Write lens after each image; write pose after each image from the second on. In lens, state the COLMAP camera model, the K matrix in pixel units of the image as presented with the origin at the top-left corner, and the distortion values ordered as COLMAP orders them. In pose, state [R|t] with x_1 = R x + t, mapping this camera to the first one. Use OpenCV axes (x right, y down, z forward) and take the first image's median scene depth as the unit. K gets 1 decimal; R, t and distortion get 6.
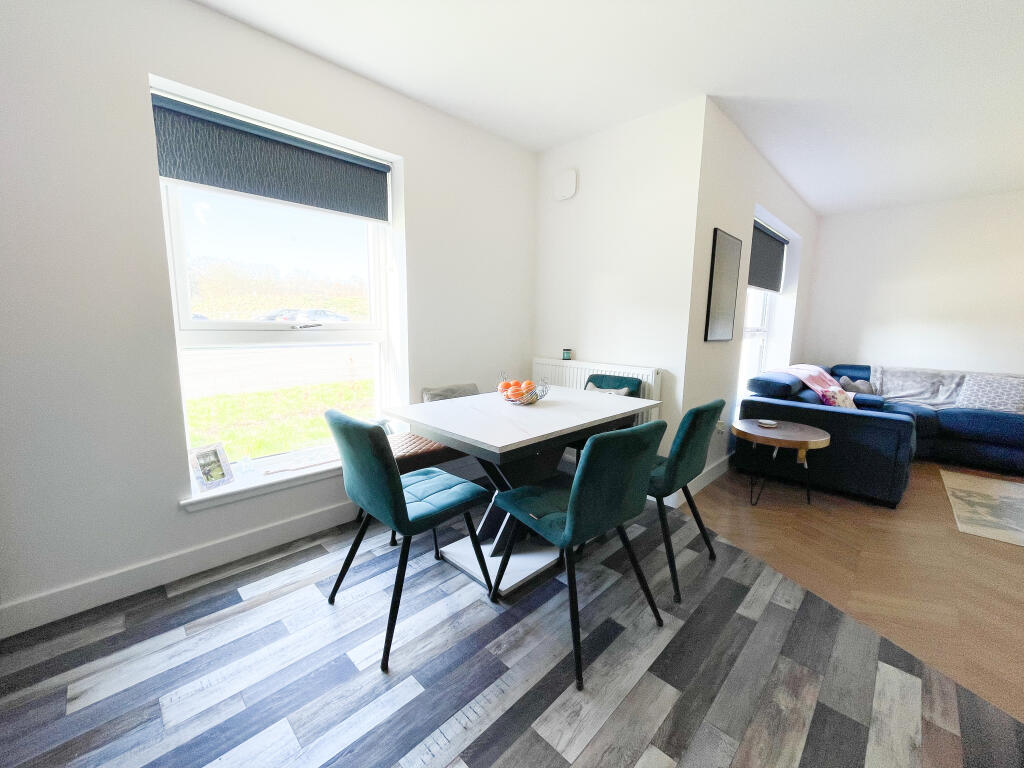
lens RADIAL K [[412.3, 0, 512.0], [0, 412.3, 384.0], [0, 0, 1]] dist [-0.000855, -0.000063]
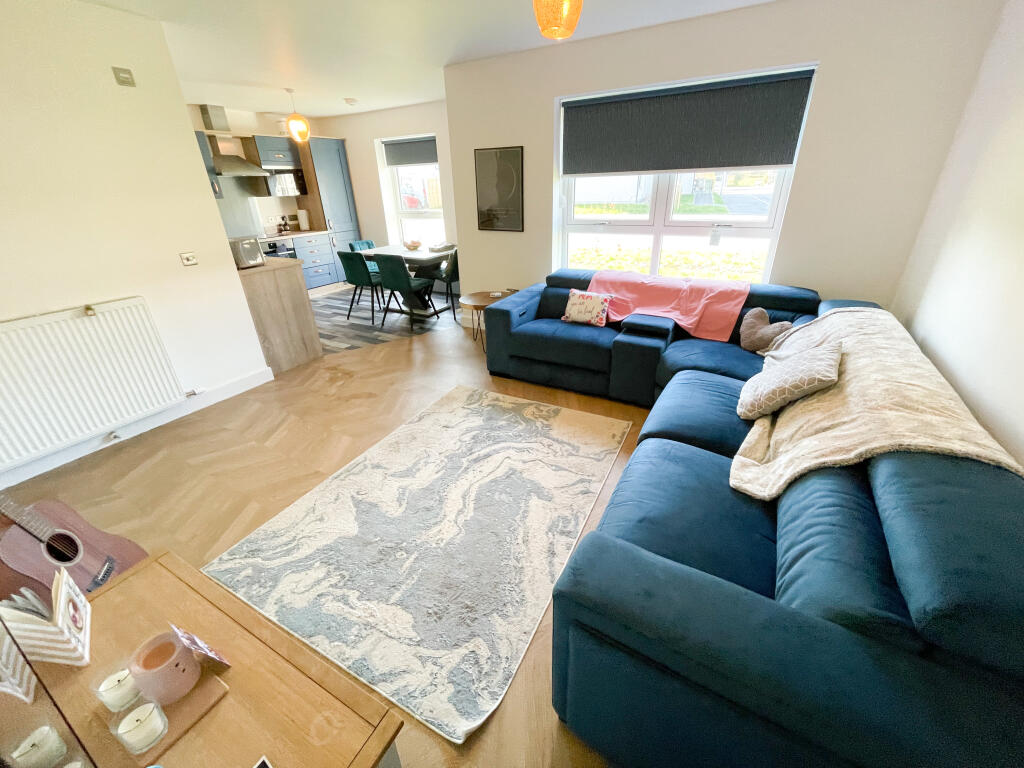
lens RADIAL K [[412.3, 0, 512.0], [0, 412.3, 384.0], [0, 0, 1]] dist [-0.000855, -0.000063]
pose [[0.251020, 0.402868, -0.880163, 4.100838], [-0.107991, 0.915255, 0.388131, -0.373478], [0.961939, -0.002379, 0.273254, 1.355934]]
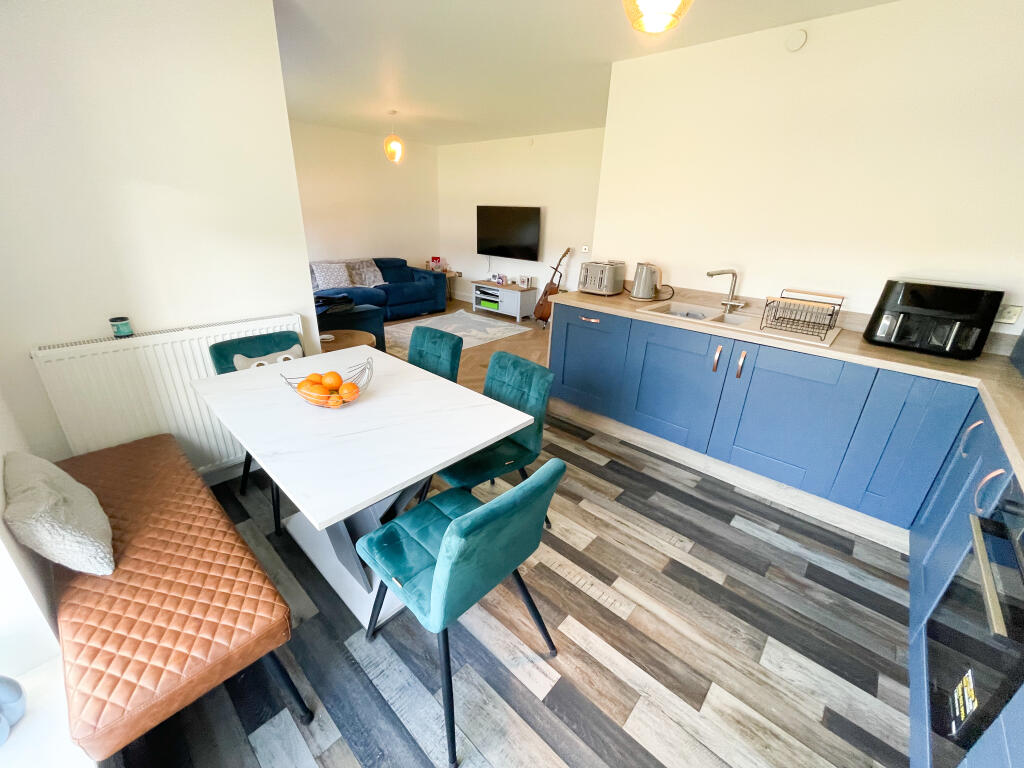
lens RADIAL K [[412.3, 0, 512.0], [0, 412.3, 384.0], [0, 0, 1]] dist [-0.000855, -0.000063]
pose [[-0.040447, -0.393349, 0.918499, -1.000208], [0.110640, 0.911835, 0.395368, -0.370486], [-0.993037, 0.117615, 0.006639, 1.014162]]
